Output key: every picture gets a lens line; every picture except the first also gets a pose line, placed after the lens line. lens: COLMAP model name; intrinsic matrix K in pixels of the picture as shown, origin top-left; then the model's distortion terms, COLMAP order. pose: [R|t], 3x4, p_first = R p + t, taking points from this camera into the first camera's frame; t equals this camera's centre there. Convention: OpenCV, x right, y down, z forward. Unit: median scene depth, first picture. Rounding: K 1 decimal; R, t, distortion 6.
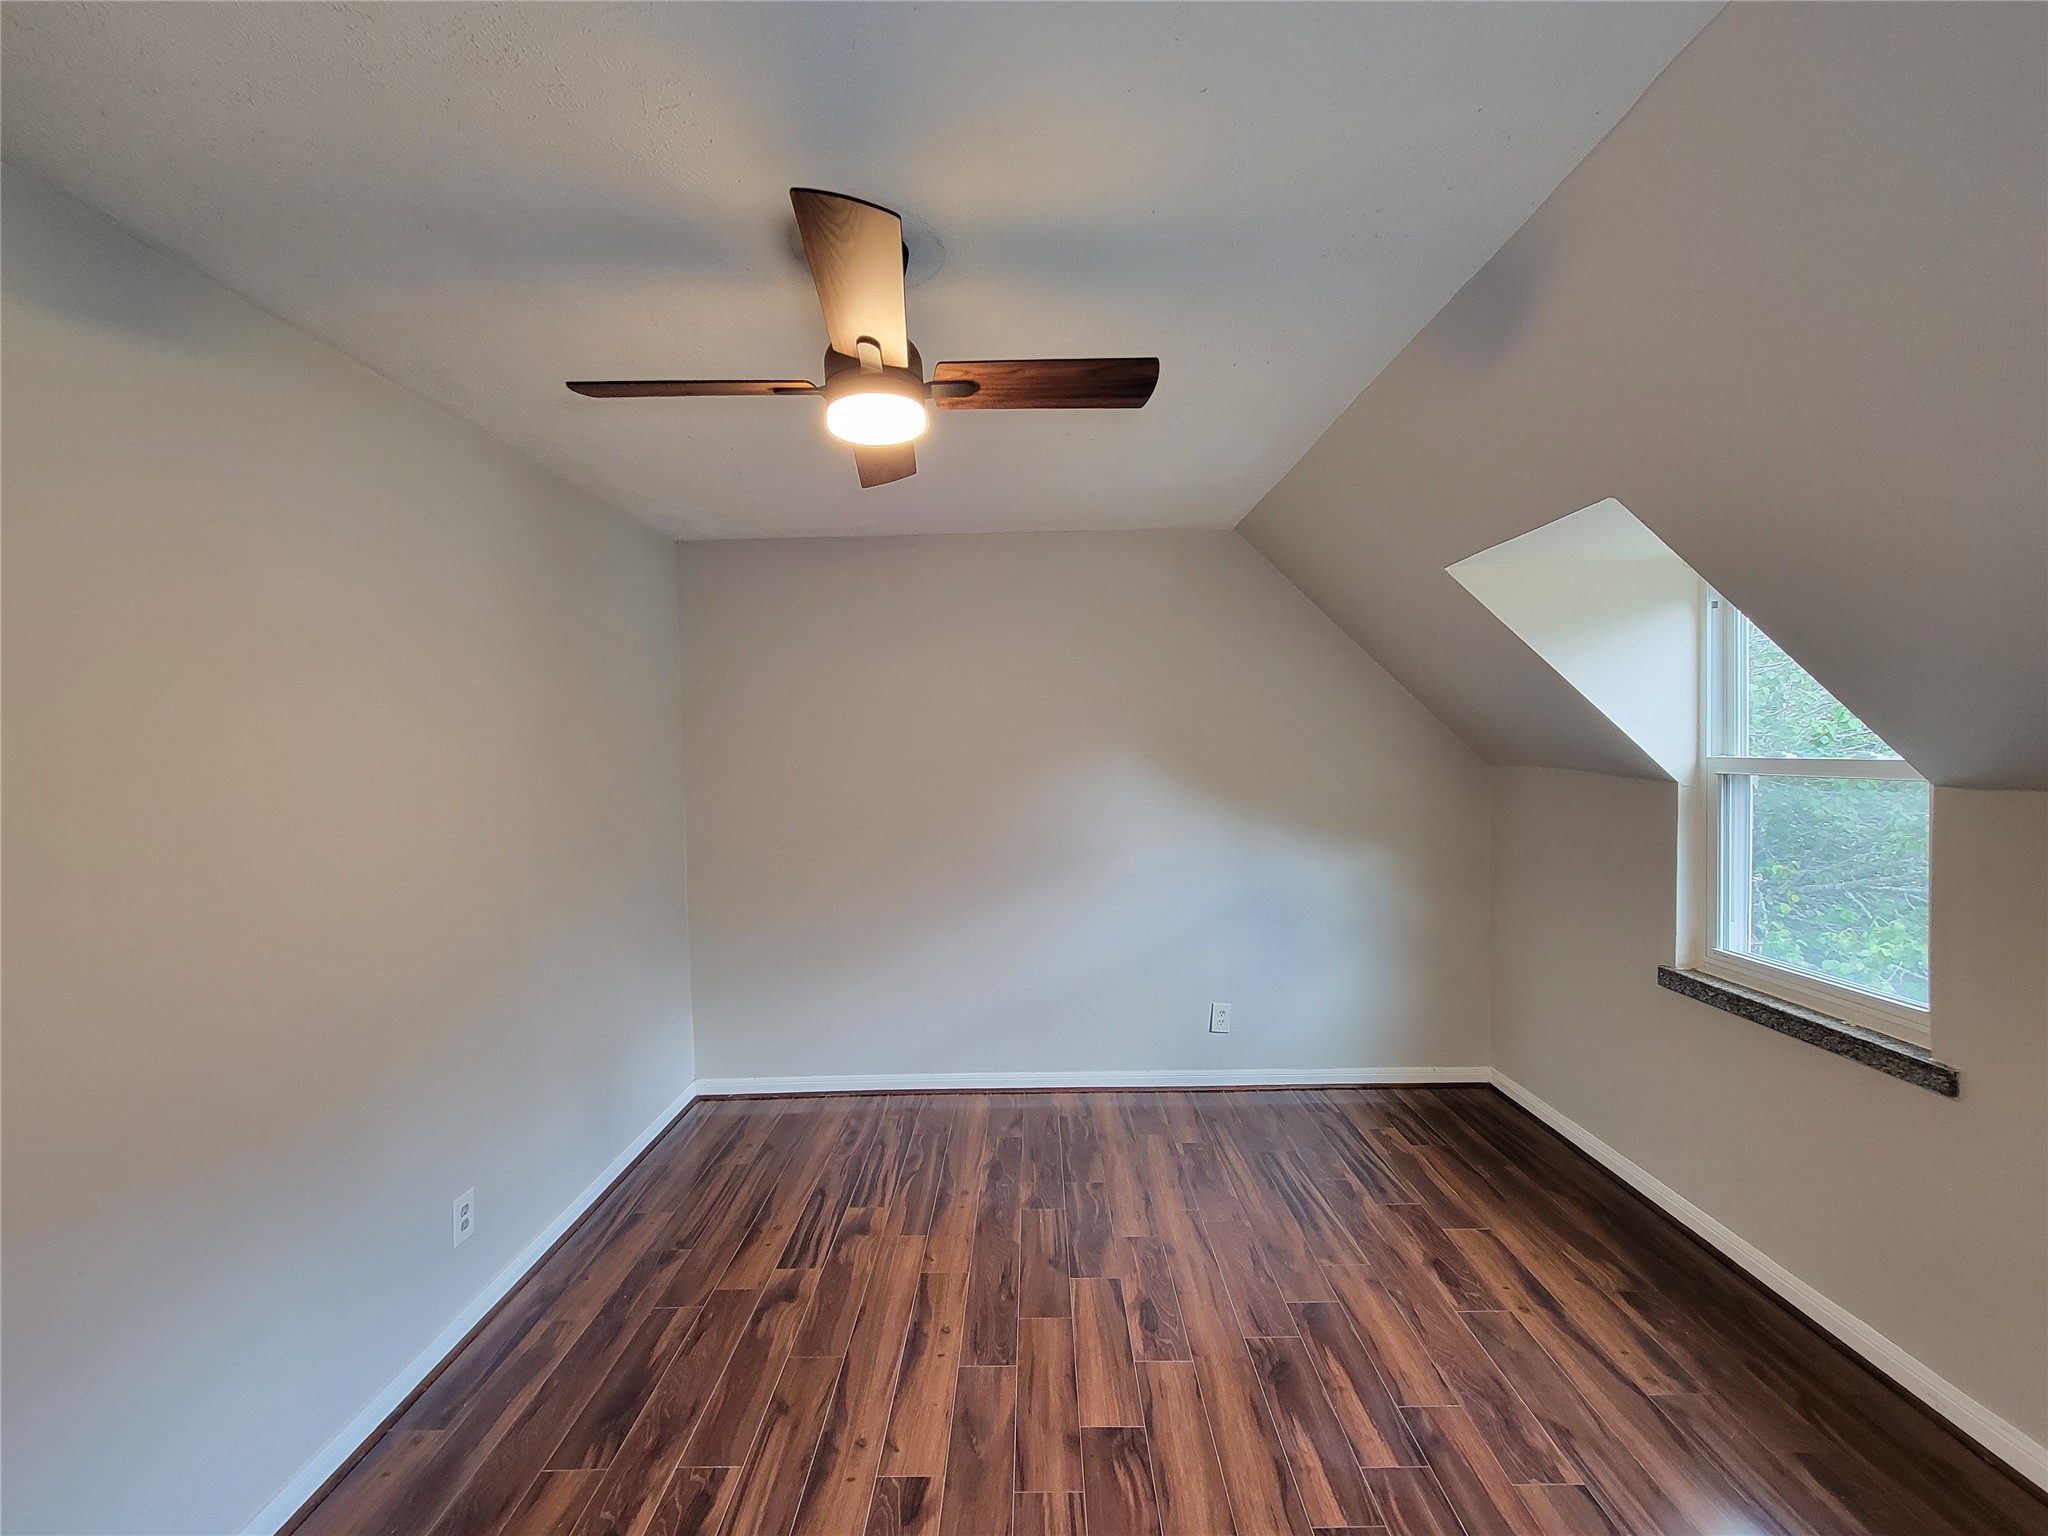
lens RADIAL K [[853.7, 0, 1008.4], [0, 853.7, 765.8], [0, 0, 1]] dist [0.005253, -0.003145]
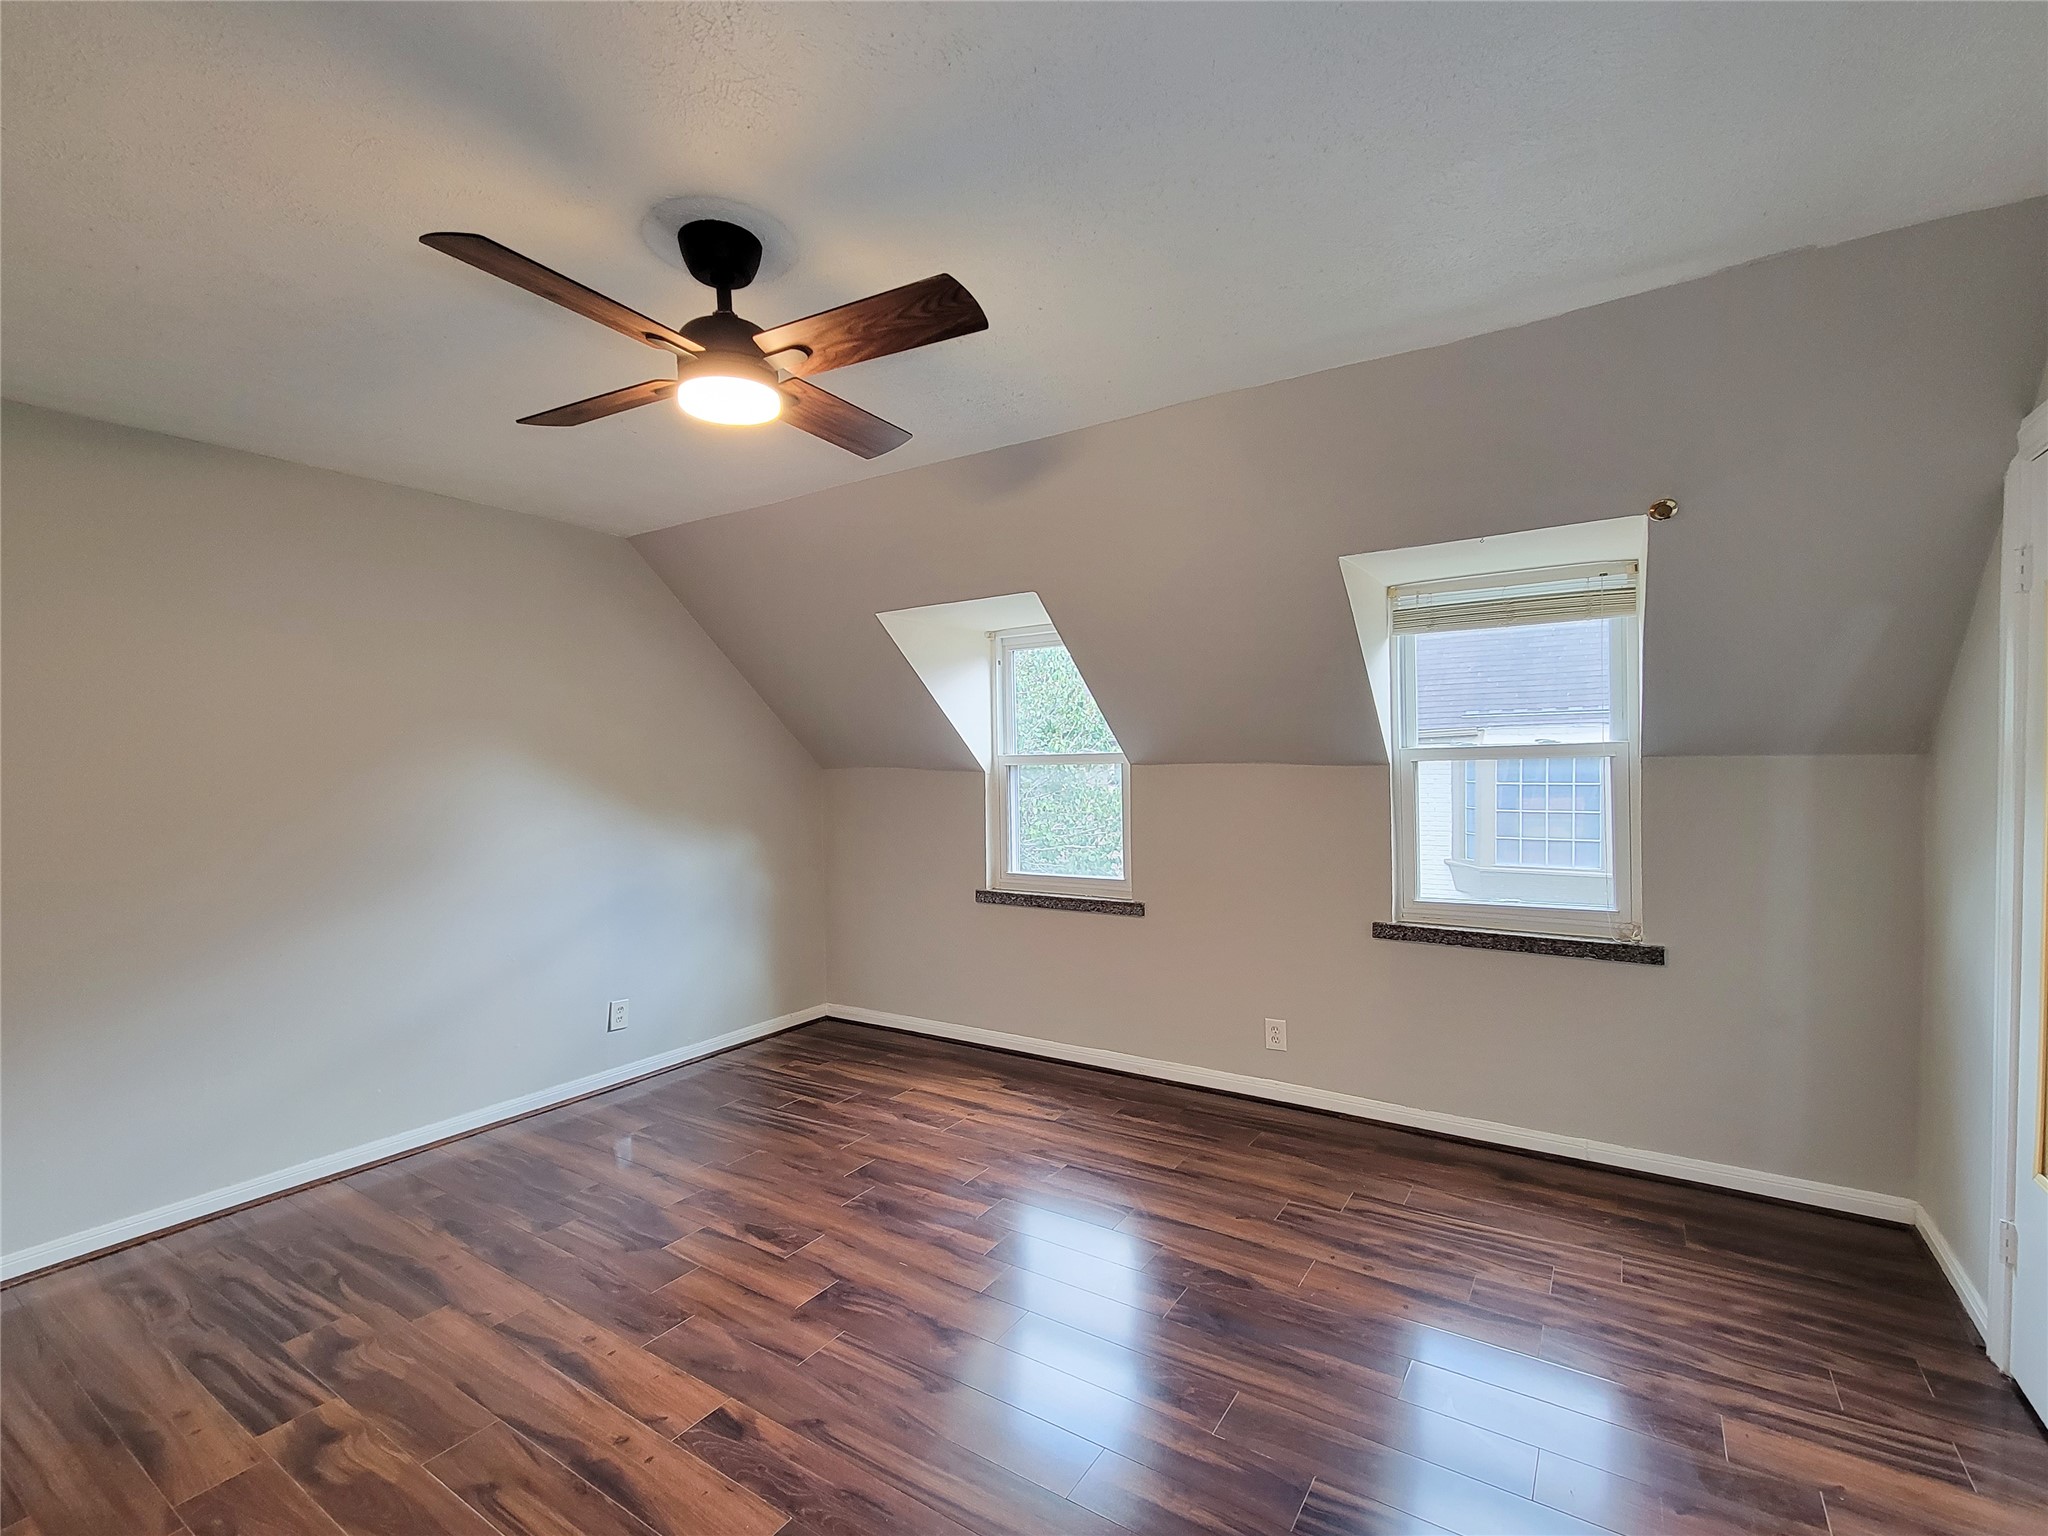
lens RADIAL K [[825.6, 0, 1022.0], [0, 825.6, 762.2], [0, 0, 1]] dist [0.002736, -0.002006]
pose [[0.577436, 0.015901, 0.816281, -0.473954], [0.013900, 0.999474, -0.029303, 0.053081], [-0.816317, 0.028267, 0.576912, 0.063098]]
